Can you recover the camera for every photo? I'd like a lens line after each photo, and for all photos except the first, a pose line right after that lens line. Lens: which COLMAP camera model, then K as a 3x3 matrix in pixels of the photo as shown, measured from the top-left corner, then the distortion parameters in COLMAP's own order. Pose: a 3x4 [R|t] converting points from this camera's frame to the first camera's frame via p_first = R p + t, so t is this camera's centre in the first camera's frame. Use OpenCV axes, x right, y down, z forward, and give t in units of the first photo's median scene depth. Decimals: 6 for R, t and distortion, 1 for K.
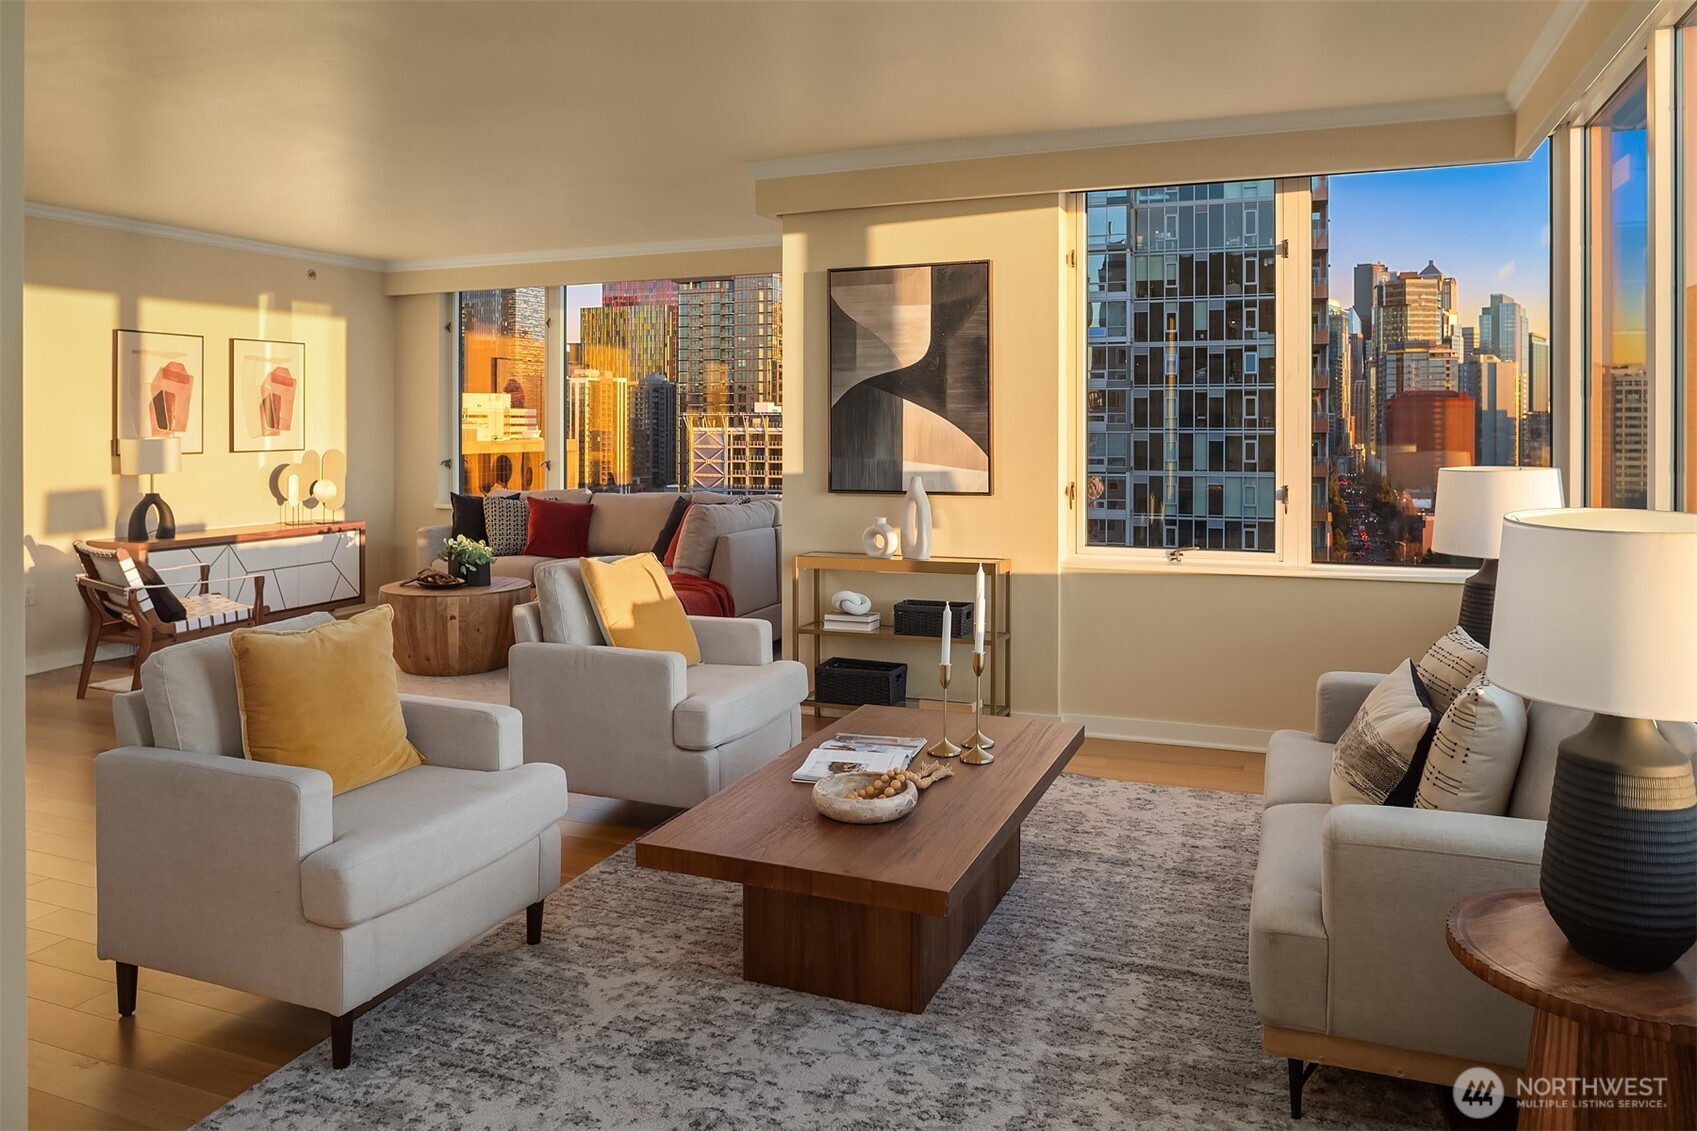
lens RADIAL K [[1188.8, 0, 856.4], [0, 1188.8, 438.8], [0, 0, 1]] dist [-0.068452, 0.055154]
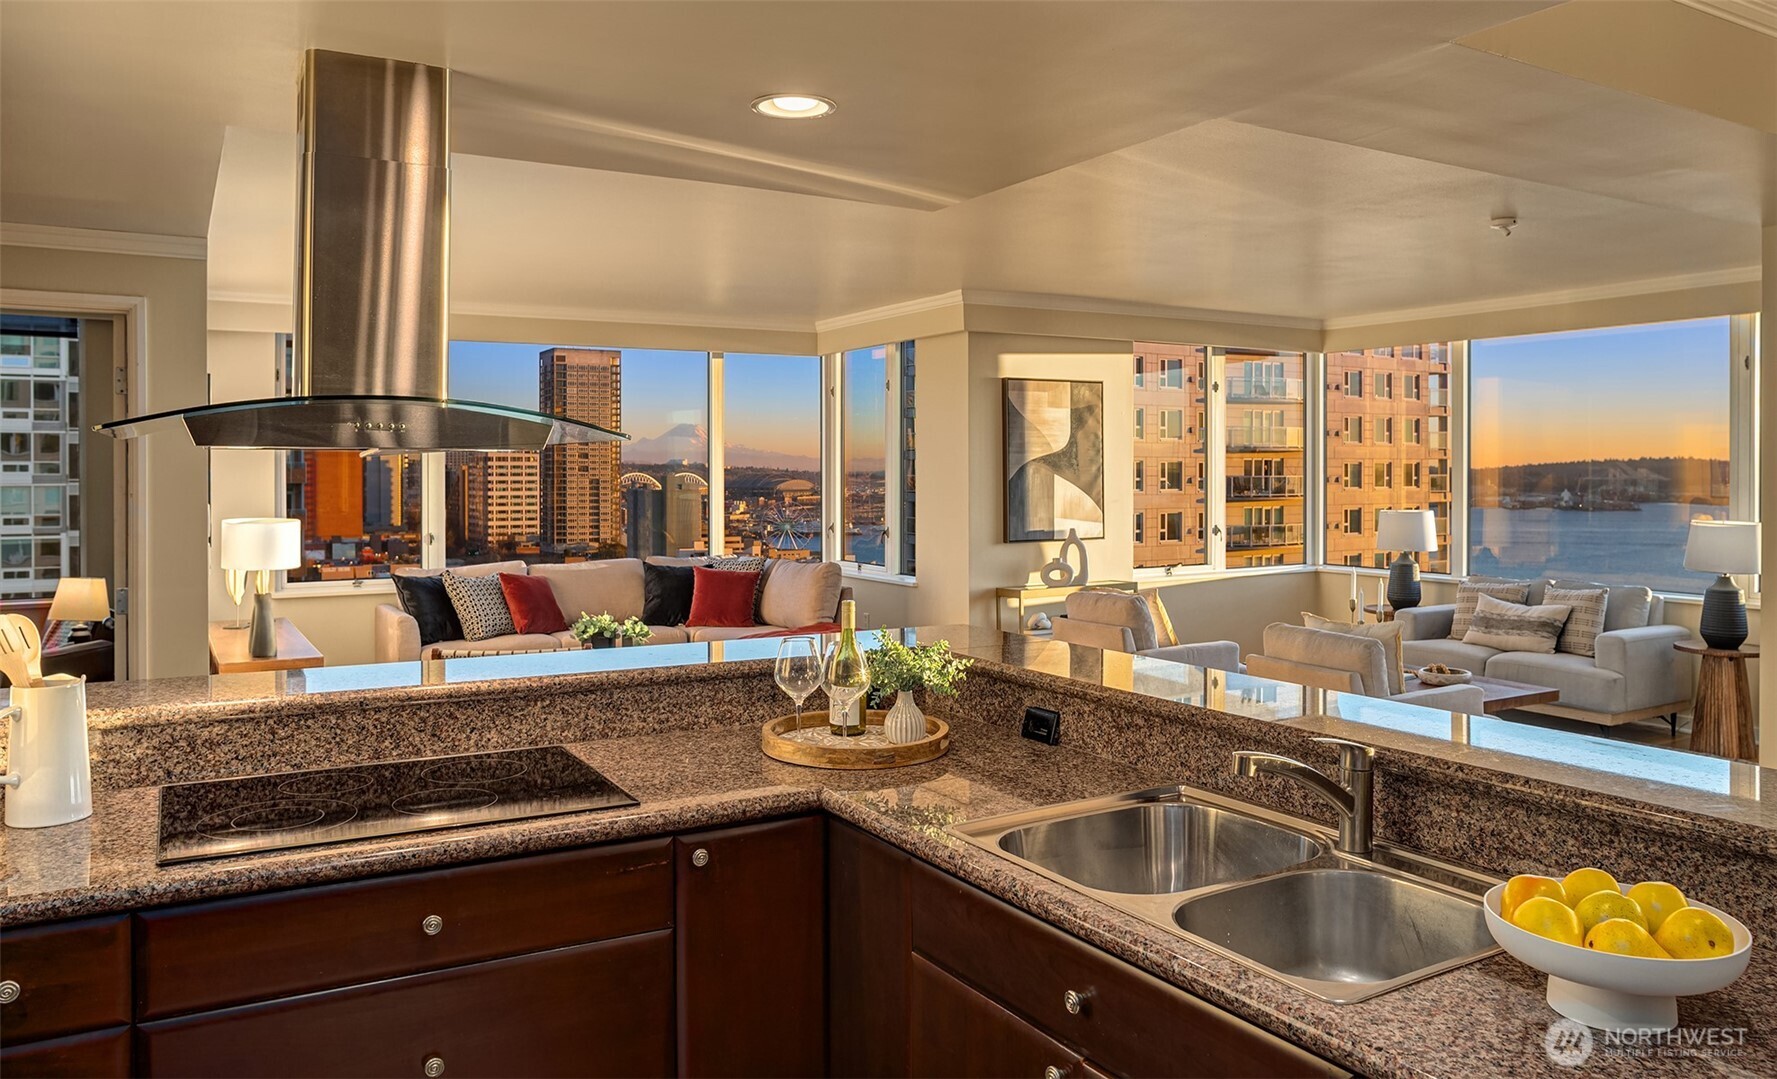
lens RADIAL K [[1243.2, 0, 890.3], [0, 1243.2, 483.5], [0, 0, 1]] dist [-0.043377, 0.004058]
pose [[0.628291, -0.007558, 0.777942, -1.052898], [0.010470, 0.999944, 0.001259, -0.022349], [-0.777908, 0.007354, 0.628335, 0.189561]]
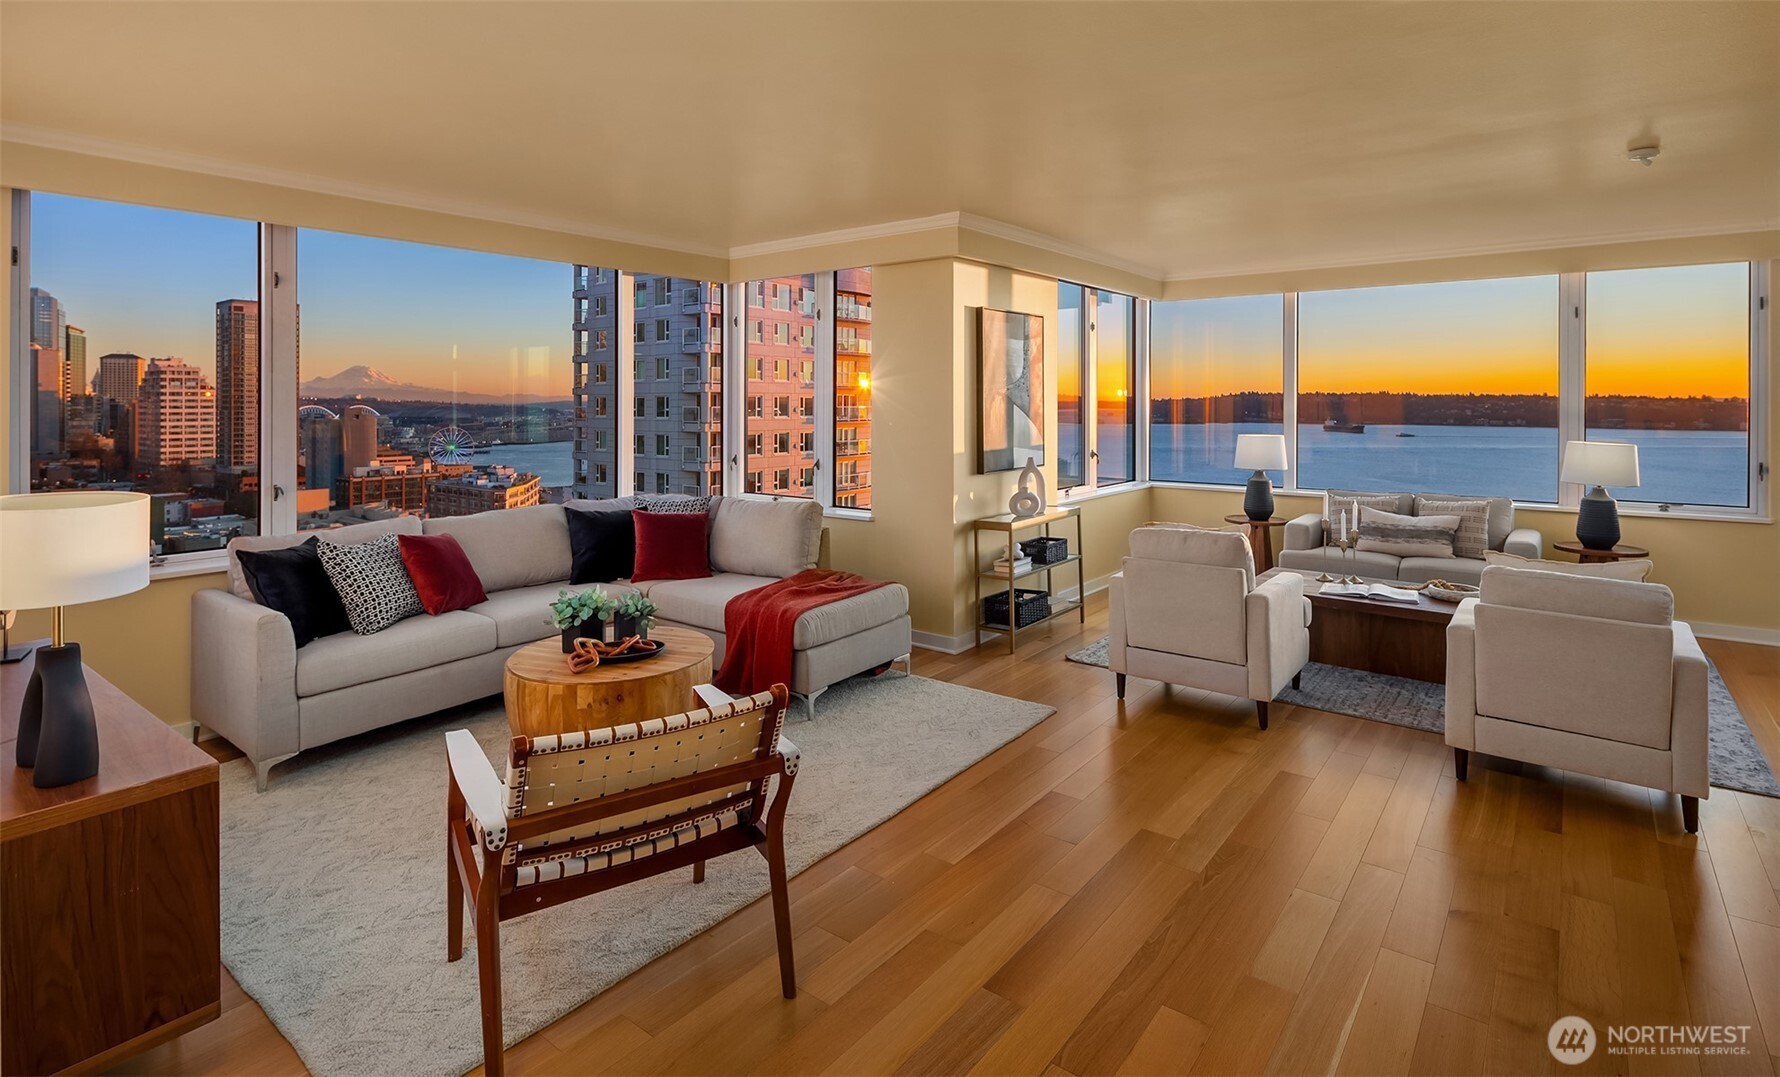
lens RADIAL K [[870.1, 0, 886.4], [0, 870.1, 399.2], [0, 0, 1]] dist [0.009982, -0.001081]
pose [[0.296940, 0.004166, 0.954887, -0.863395], [0.014469, 0.999856, -0.008862, -0.027763], [-0.954787, 0.016448, 0.296837, 0.710800]]
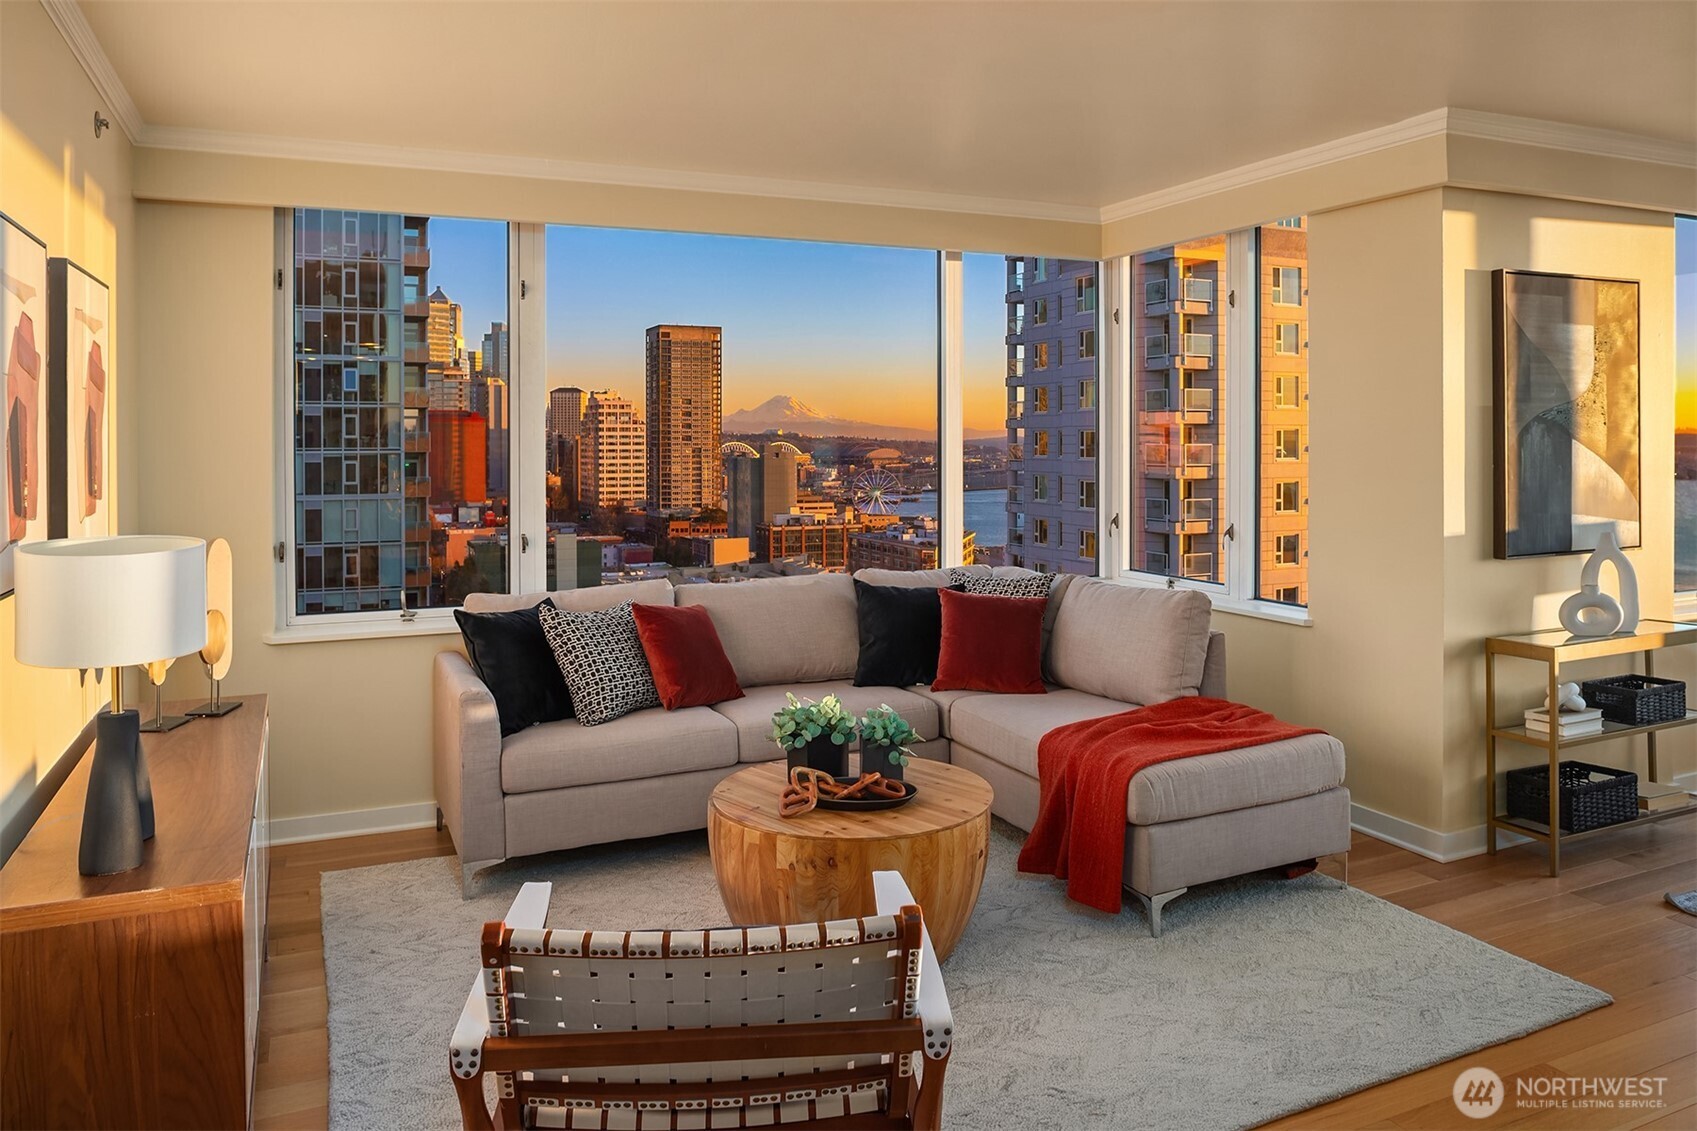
lens RADIAL K [[1188.8, 0, 856.4], [0, 1188.8, 438.8], [0, 0, 1]] dist [-0.068452, 0.055154]
pose [[0.703146, 0.000130, 0.711046, -0.751342], [0.010973, 0.999879, -0.011033, -0.025346], [-0.710961, 0.015560, 0.703059, 0.668937]]
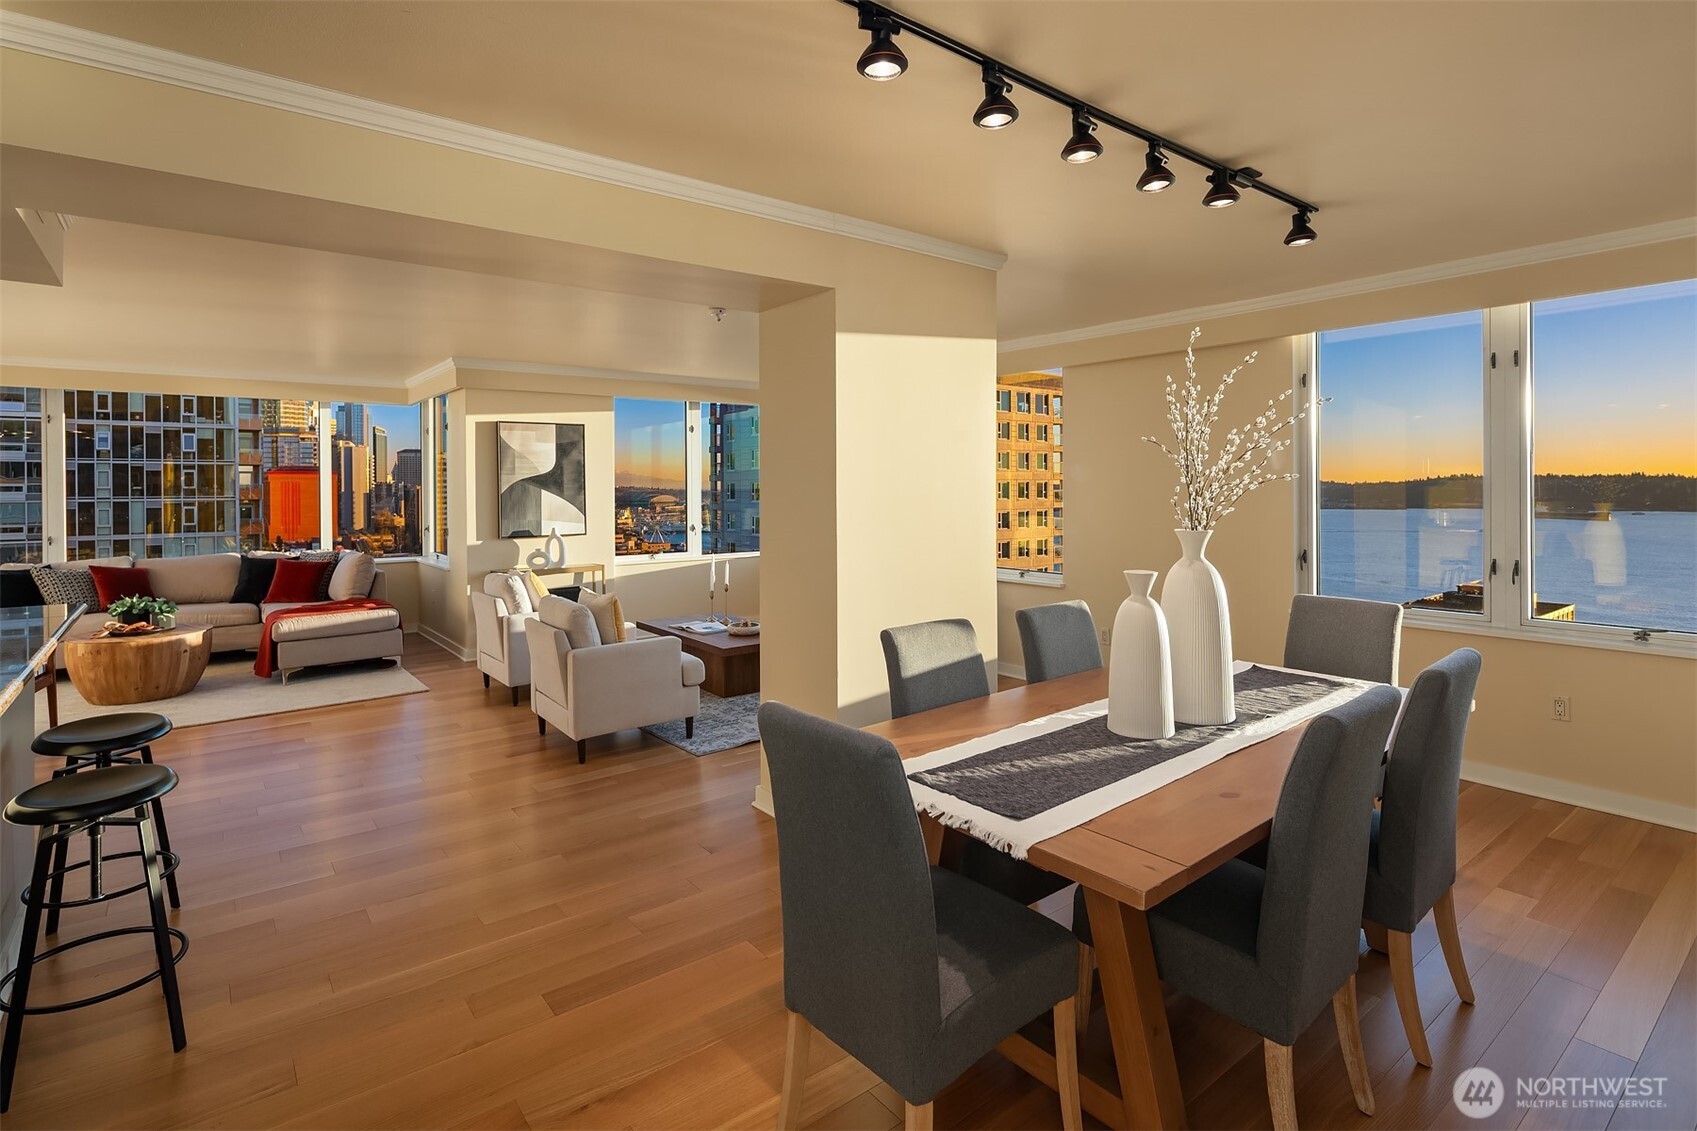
lens RADIAL K [[837.0, 0, 837.9], [0, 837.0, 492.3], [0, 0, 1]] dist [0.001523, 0.000137]
pose [[0.518790, -0.005318, 0.854885, -0.772224], [0.014964, 0.999884, -0.002861, -0.014959], [-0.854771, 0.014277, 0.518809, -0.133066]]
